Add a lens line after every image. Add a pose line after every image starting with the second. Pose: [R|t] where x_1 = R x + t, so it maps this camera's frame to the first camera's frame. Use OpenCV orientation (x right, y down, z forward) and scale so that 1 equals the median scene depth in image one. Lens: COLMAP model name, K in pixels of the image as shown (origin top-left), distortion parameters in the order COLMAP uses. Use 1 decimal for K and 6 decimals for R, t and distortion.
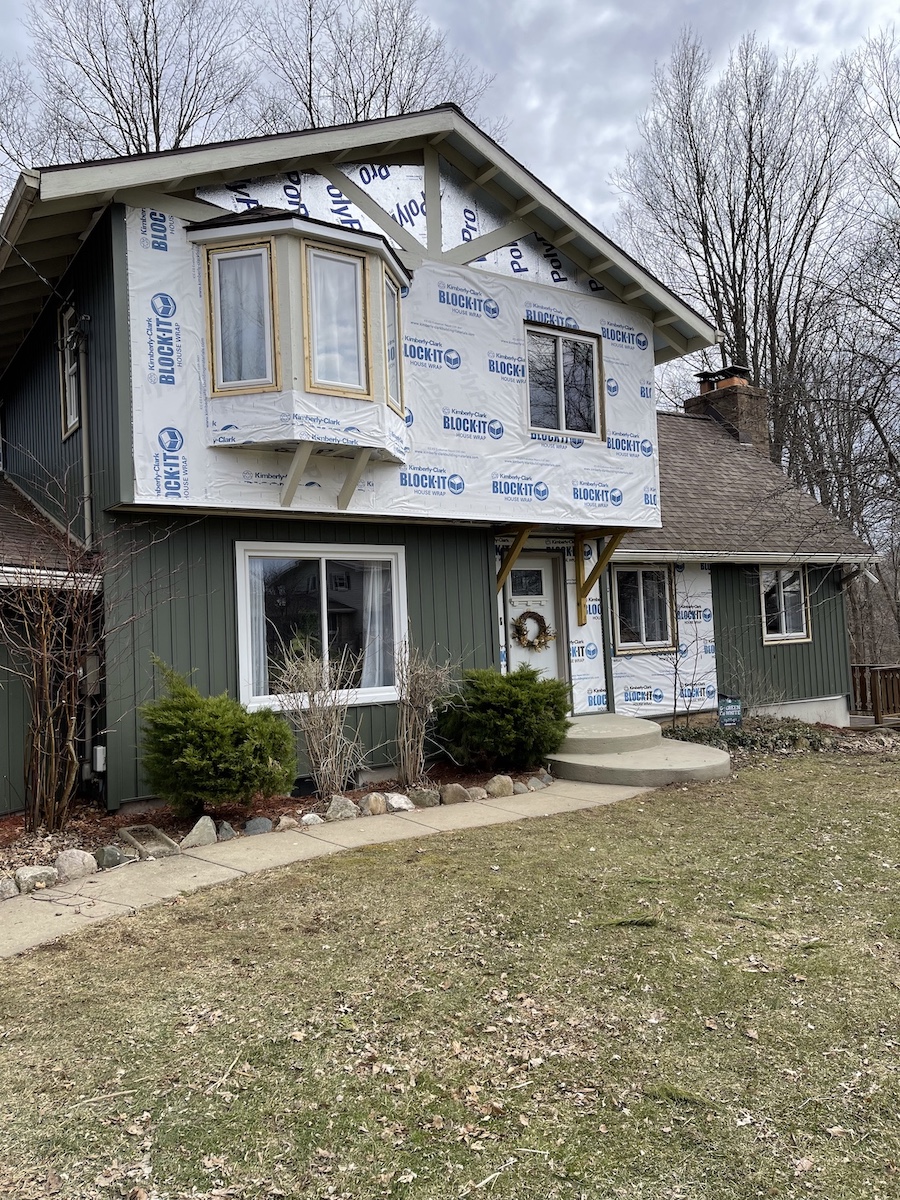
lens RADIAL K [[920.3, 0, 437.5], [0, 920.3, 603.8], [0, 0, 1]] dist [0.014969, -0.008240]
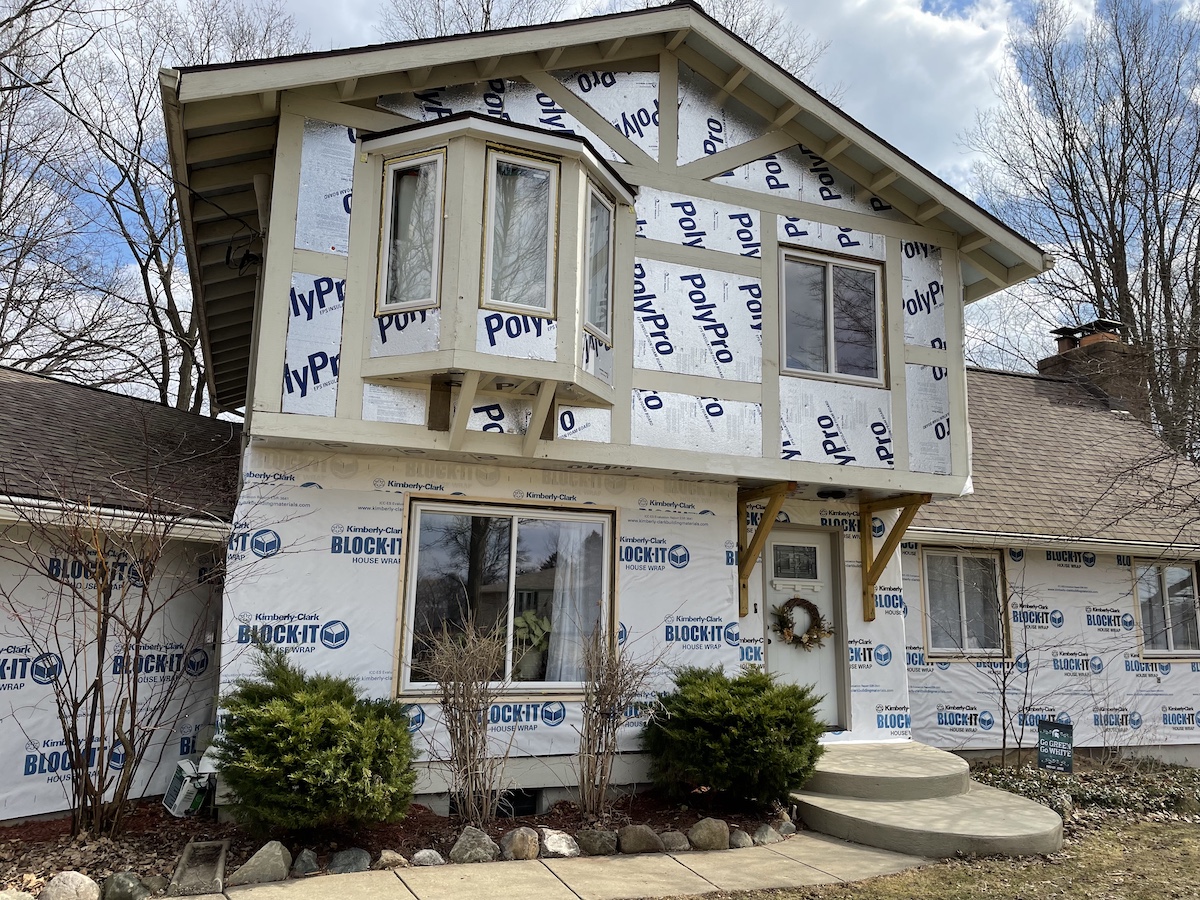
lens RADIAL K [[888.7, 0, 594.4], [0, 888.7, 444.8], [0, 0, 1]] dist [0.037418, -0.043775]
pose [[0.969751, 0.021305, -0.243163, 0.131738], [-0.057737, 0.987936, -0.143697, -0.002072], [0.237168, 0.153390, 0.959282, 0.218531]]
